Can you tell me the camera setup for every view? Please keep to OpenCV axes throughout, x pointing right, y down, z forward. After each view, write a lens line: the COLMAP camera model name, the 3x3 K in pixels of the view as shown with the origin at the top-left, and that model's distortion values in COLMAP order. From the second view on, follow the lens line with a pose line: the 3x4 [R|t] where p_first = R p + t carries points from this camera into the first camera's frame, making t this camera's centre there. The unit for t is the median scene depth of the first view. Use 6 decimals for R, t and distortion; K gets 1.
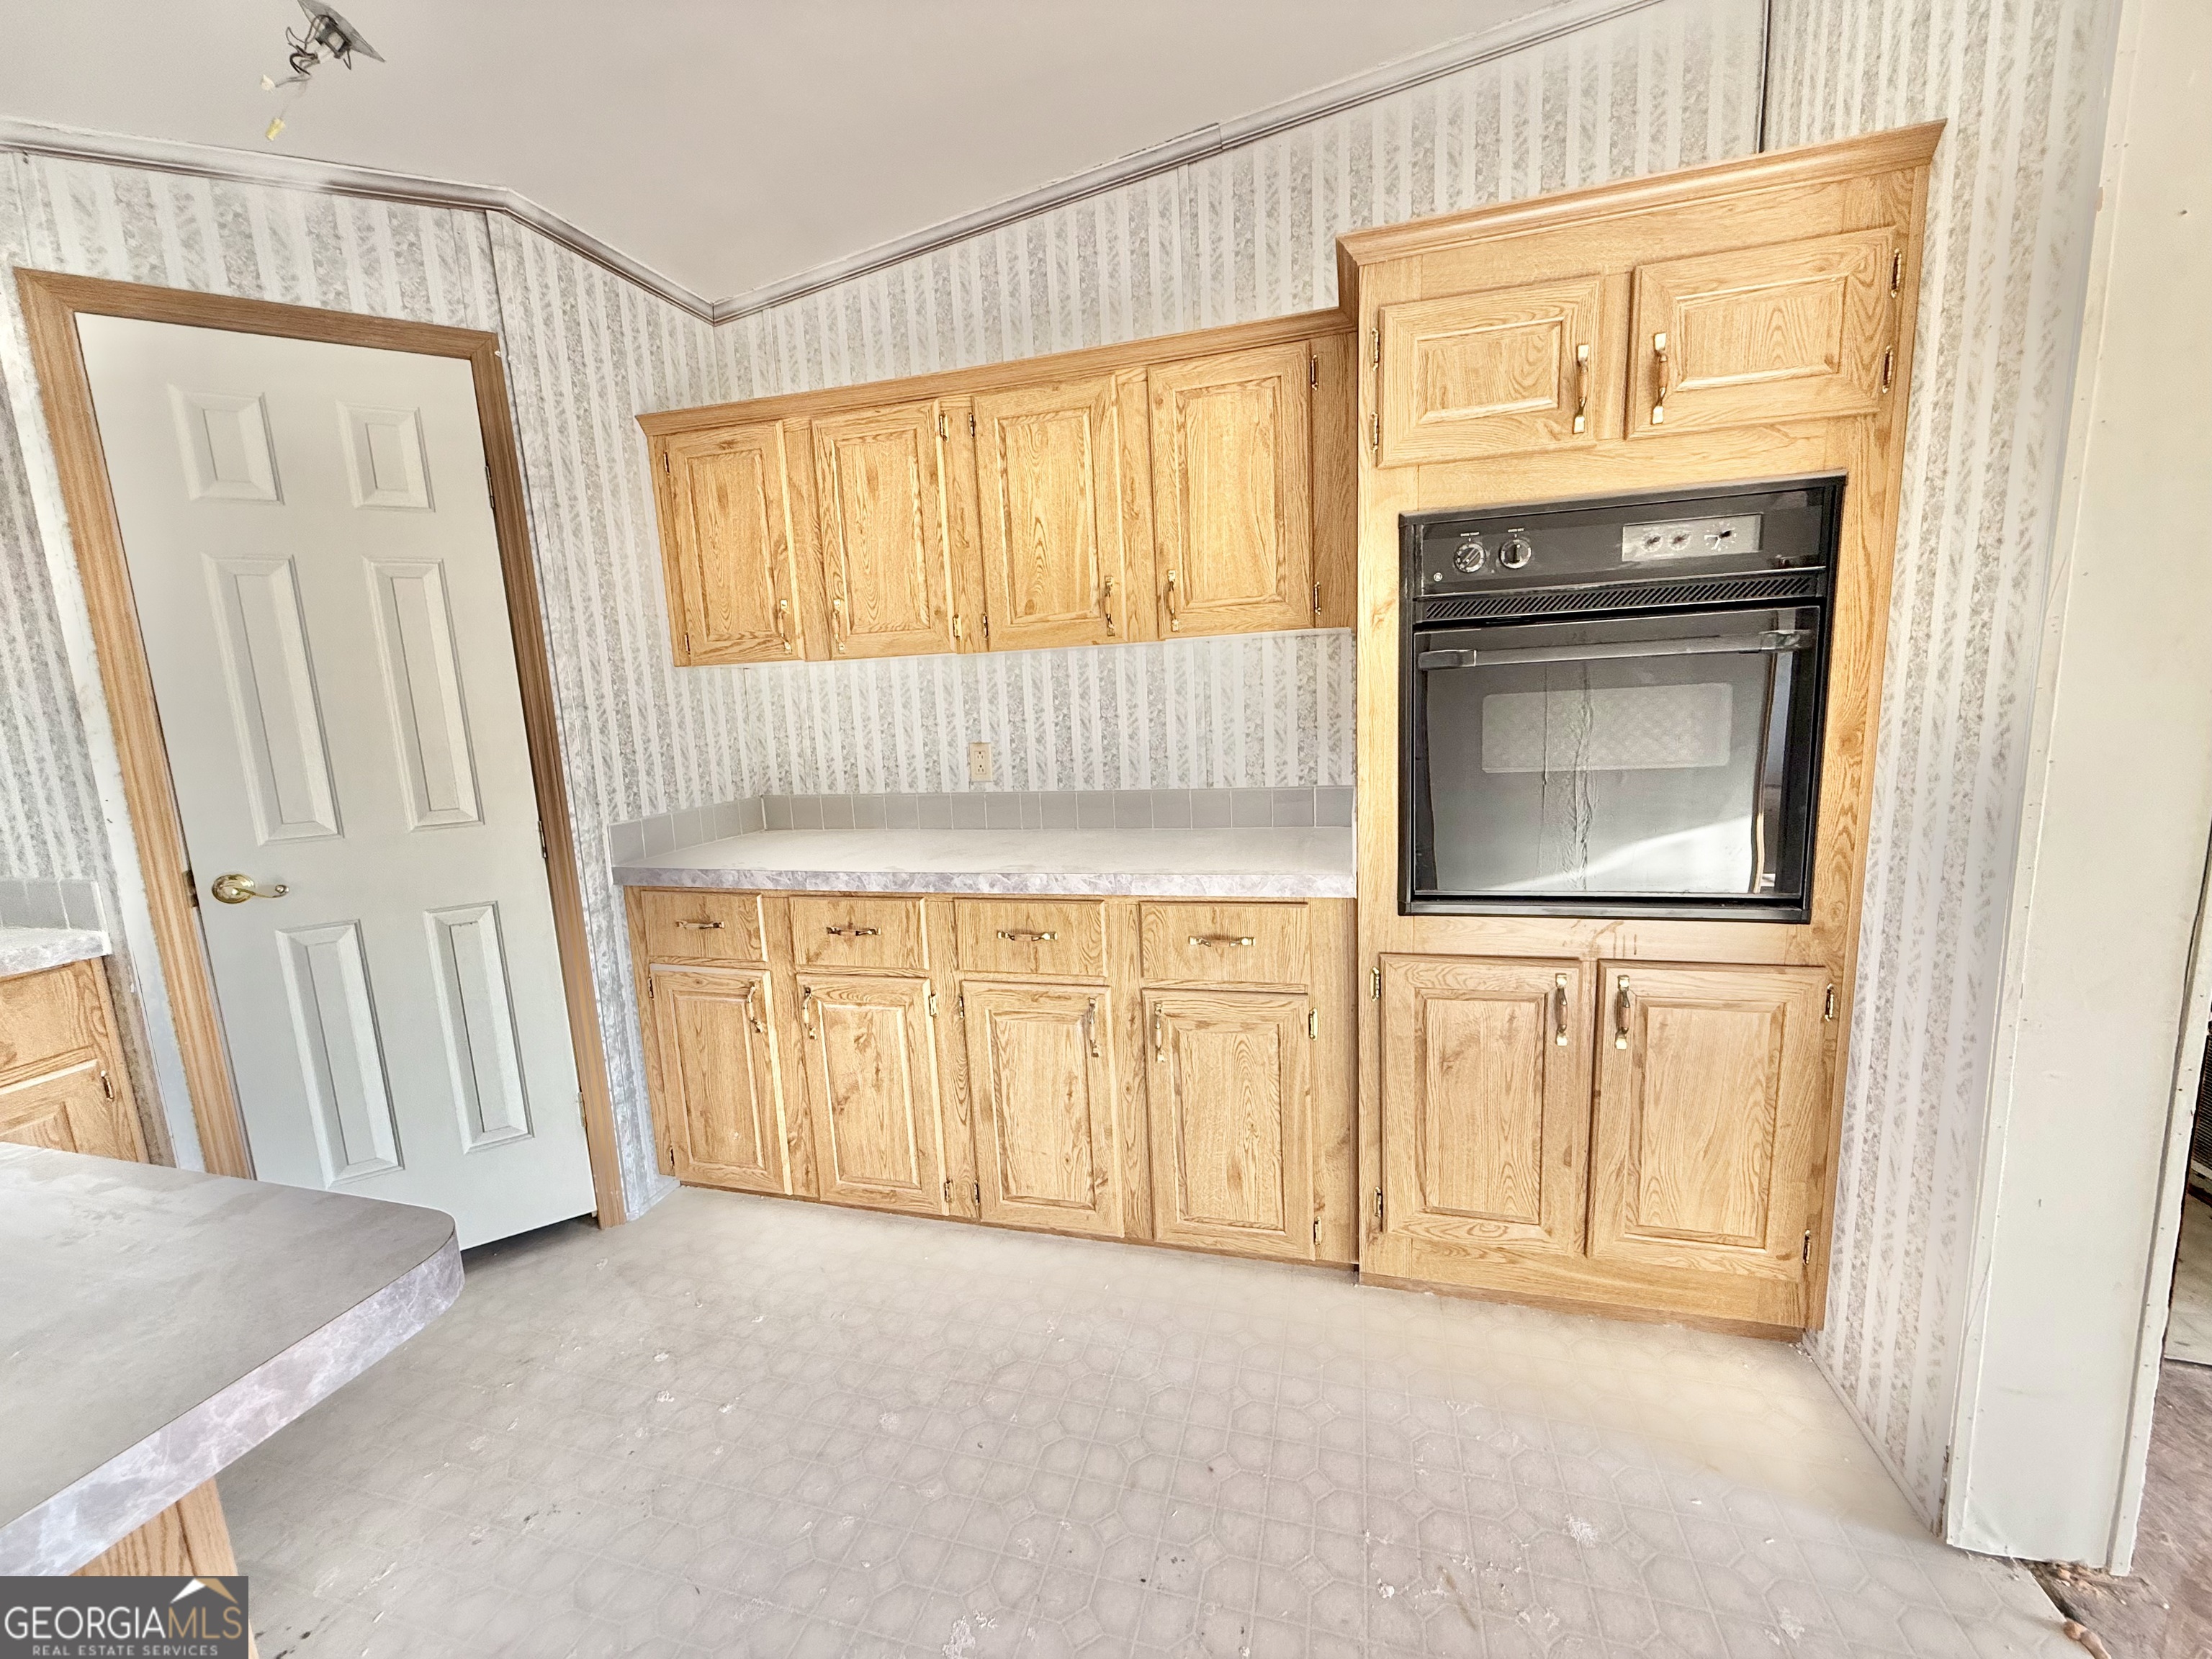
lens RADIAL K [[883.1, 0, 1101.7], [0, 883.1, 833.2], [0, 0, 1]] dist [-0.001038, 0.000299]
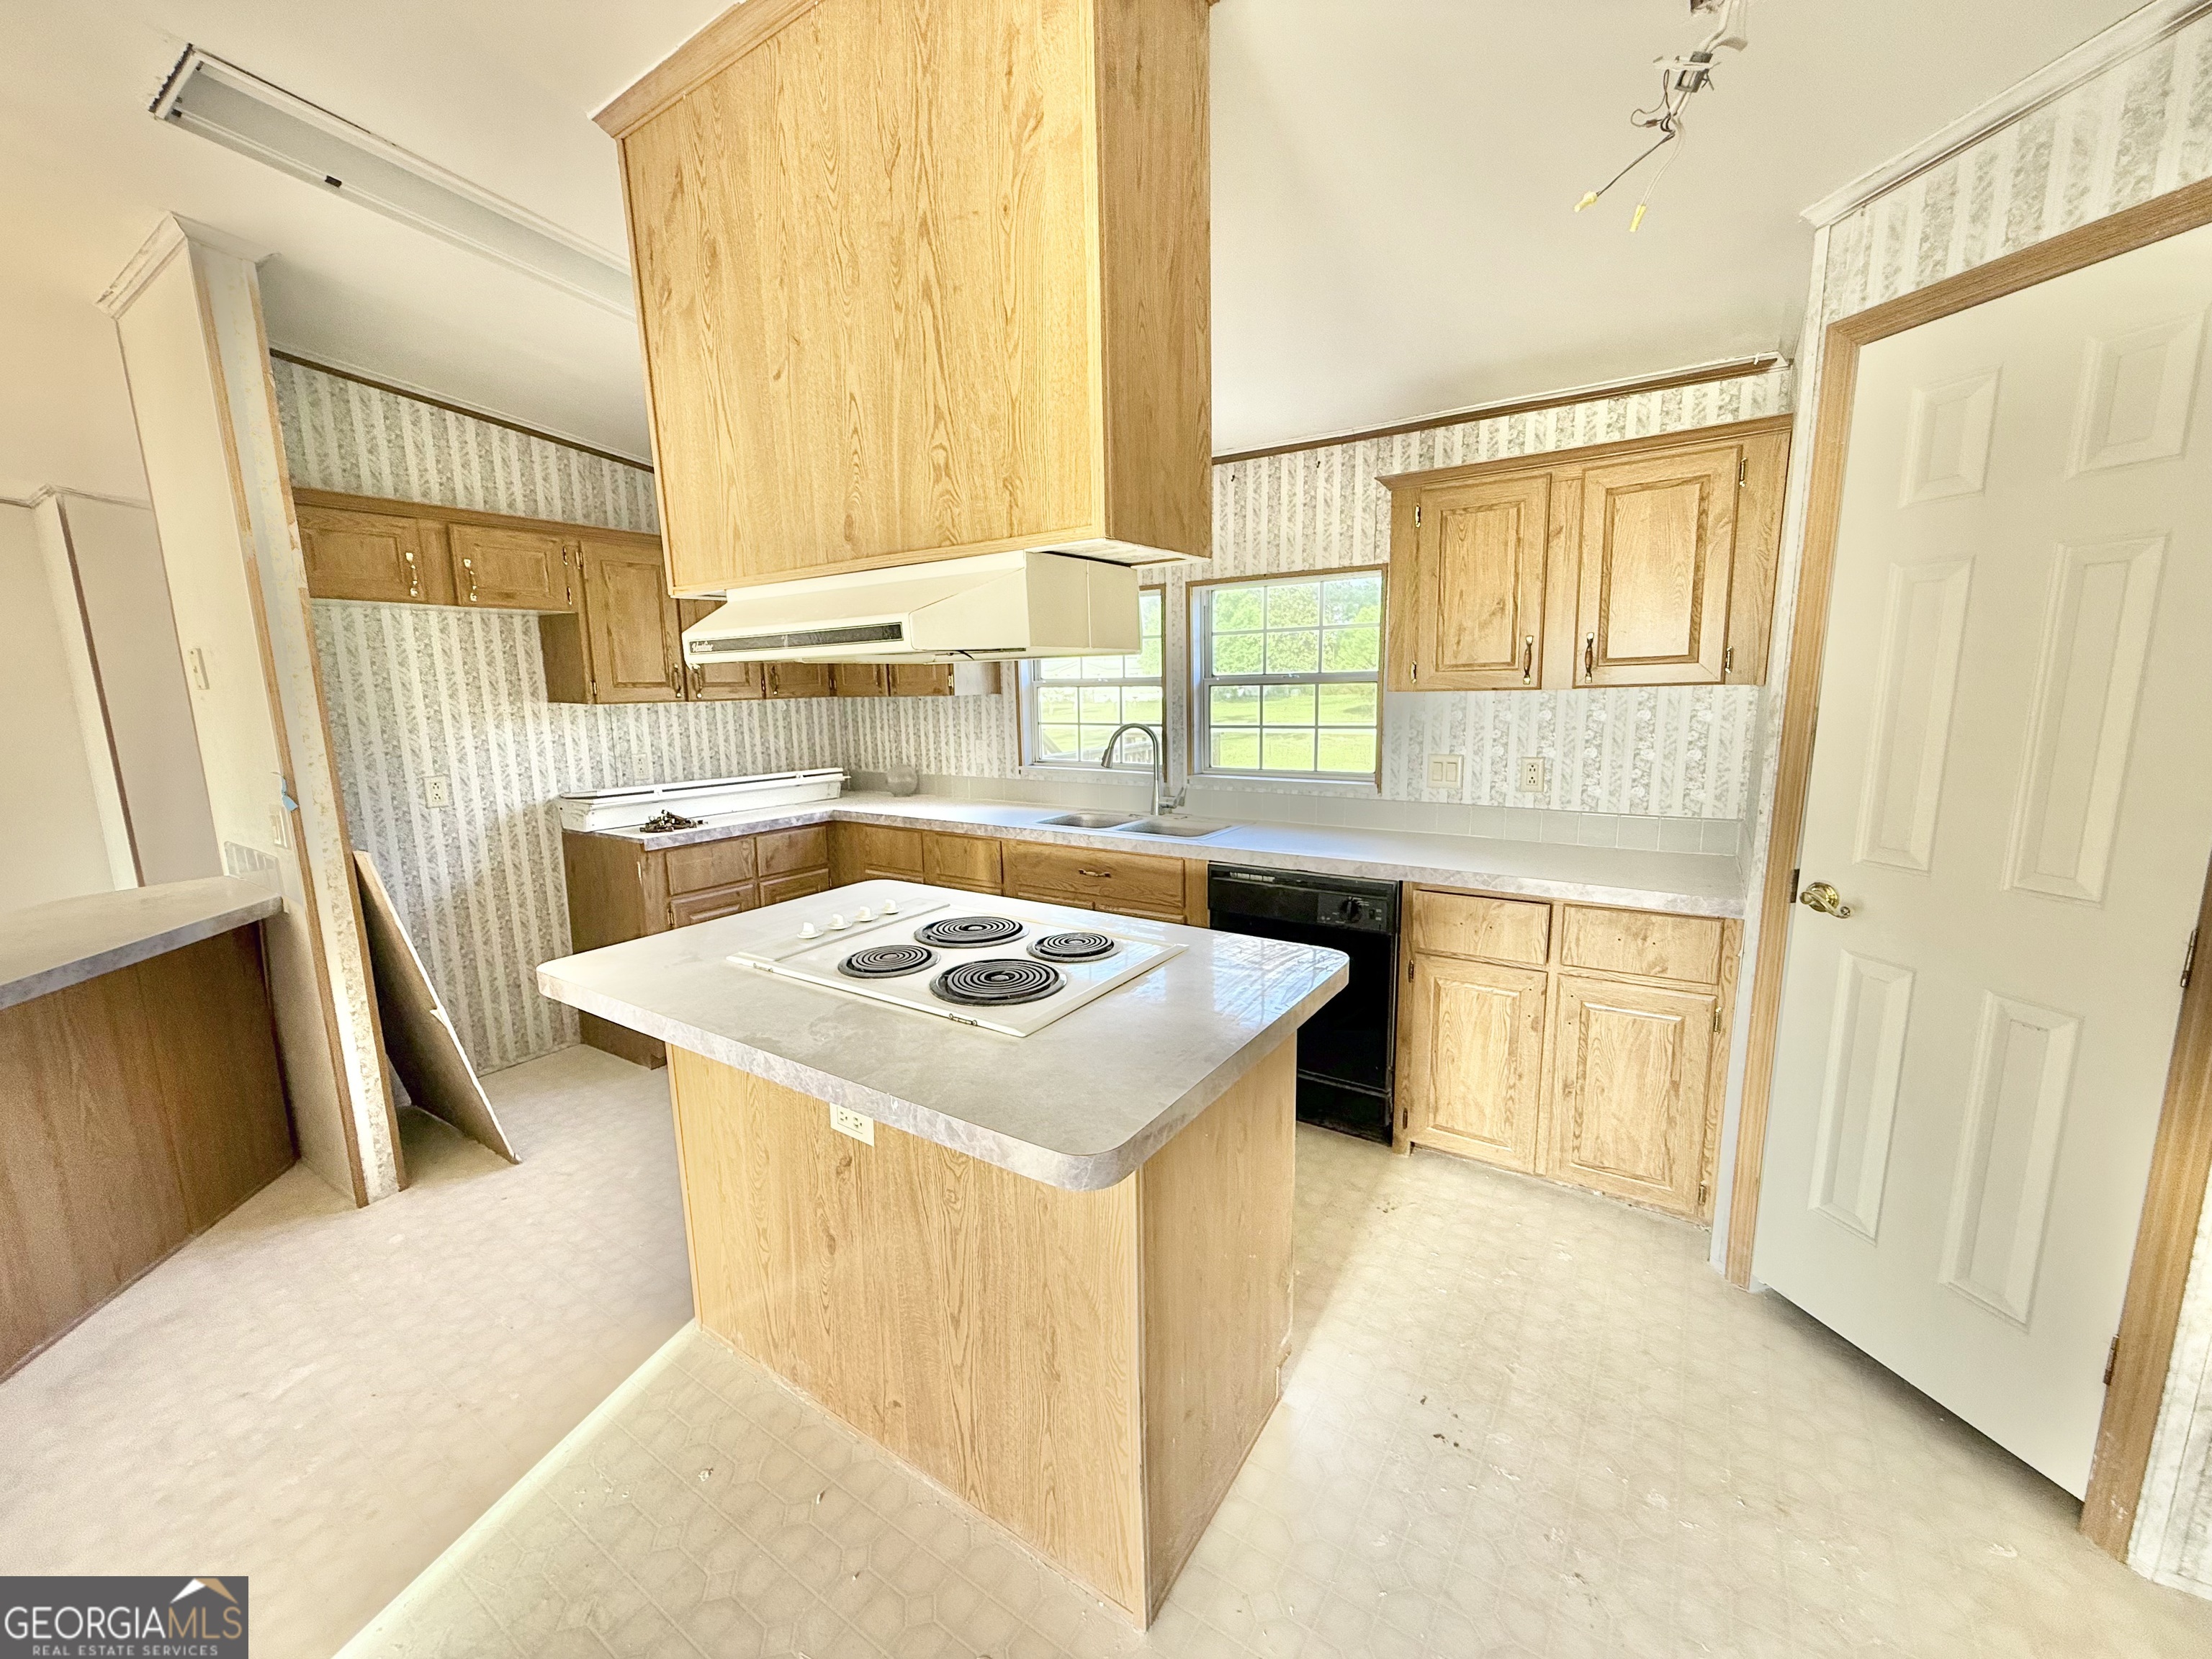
lens RADIAL K [[883.1, 0, 1101.7], [0, 883.1, 833.2], [0, 0, 1]] dist [-0.001038, 0.000299]
pose [[-0.302428, 0.211352, -0.929445, 0.216798], [-0.118607, 0.959184, 0.256708, -0.182847], [0.945764, 0.187874, -0.265016, 0.501726]]
